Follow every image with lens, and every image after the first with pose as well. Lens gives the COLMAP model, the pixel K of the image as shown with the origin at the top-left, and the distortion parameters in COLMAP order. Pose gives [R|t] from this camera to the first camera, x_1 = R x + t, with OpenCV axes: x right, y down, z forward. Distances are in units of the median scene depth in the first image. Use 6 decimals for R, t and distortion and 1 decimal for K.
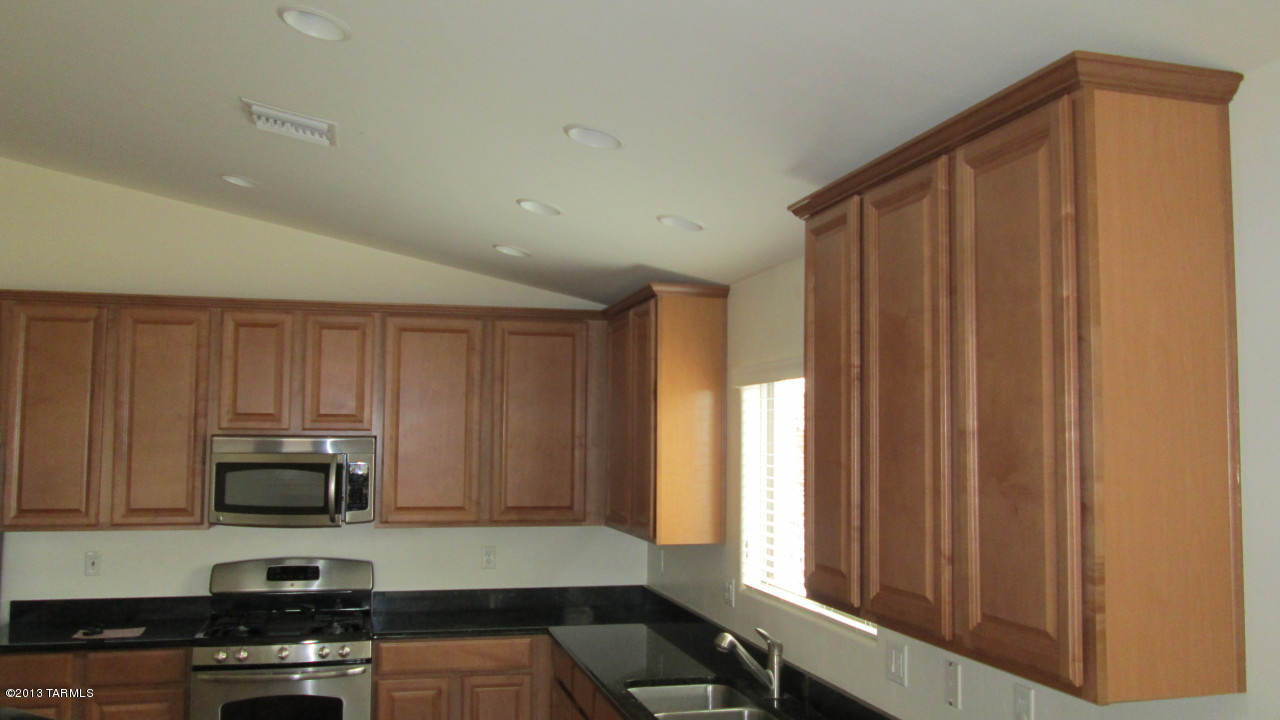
lens RADIAL K [[1073.2, 0, 648.3], [0, 1073.2, 359.2], [0, 0, 1]] dist [-0.047543, 0.037539]
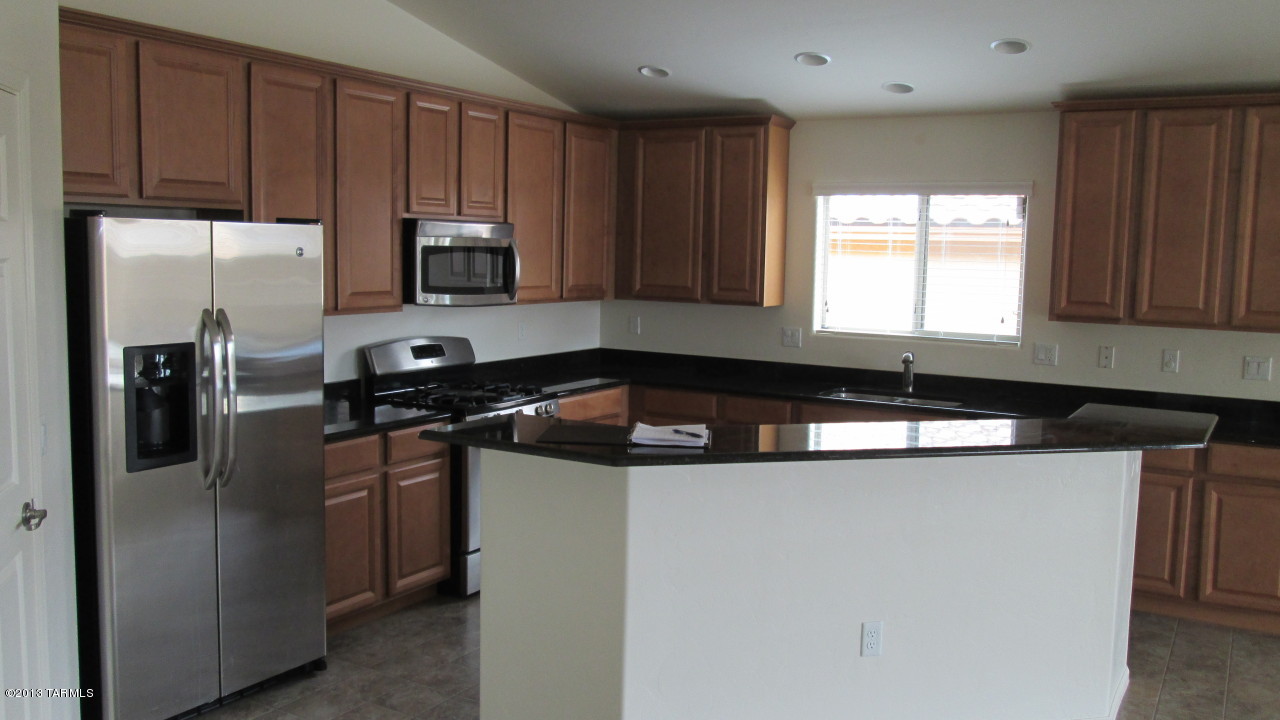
lens RADIAL K [[1073.2, 0, 638.4], [0, 1073.2, 350.9], [0, 0, 1]] dist [-0.047543, 0.037539]
pose [[0.707322, -0.057489, 0.704550, -0.988446], [-0.070029, 0.986086, 0.150766, 0.026919], [-0.703414, -0.155979, 0.693455, 0.124076]]
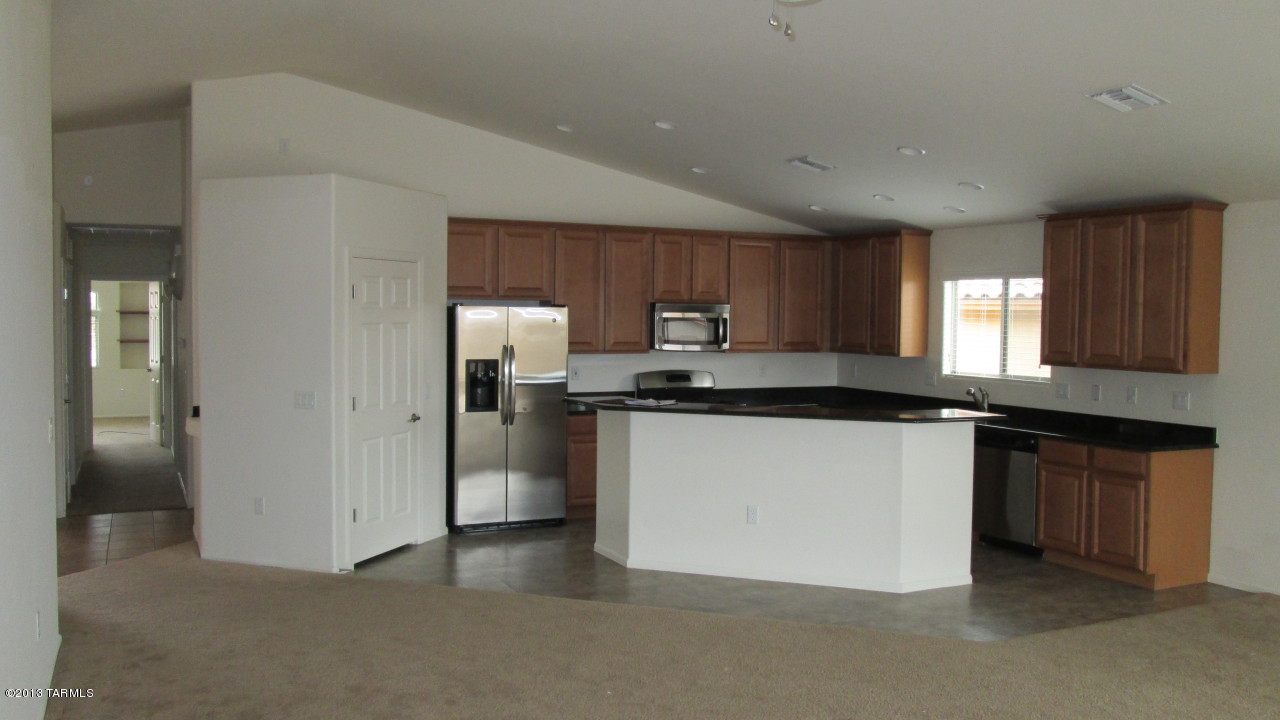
lens RADIAL K [[1073.2, 0, 642.9], [0, 1073.2, 349.9], [0, 0, 1]] dist [-0.047543, 0.037539]
pose [[0.980669, -0.001408, 0.195667, -0.799359], [-0.019888, 0.994078, 0.106830, -0.046547], [-0.194659, -0.108656, 0.974834, -0.831708]]
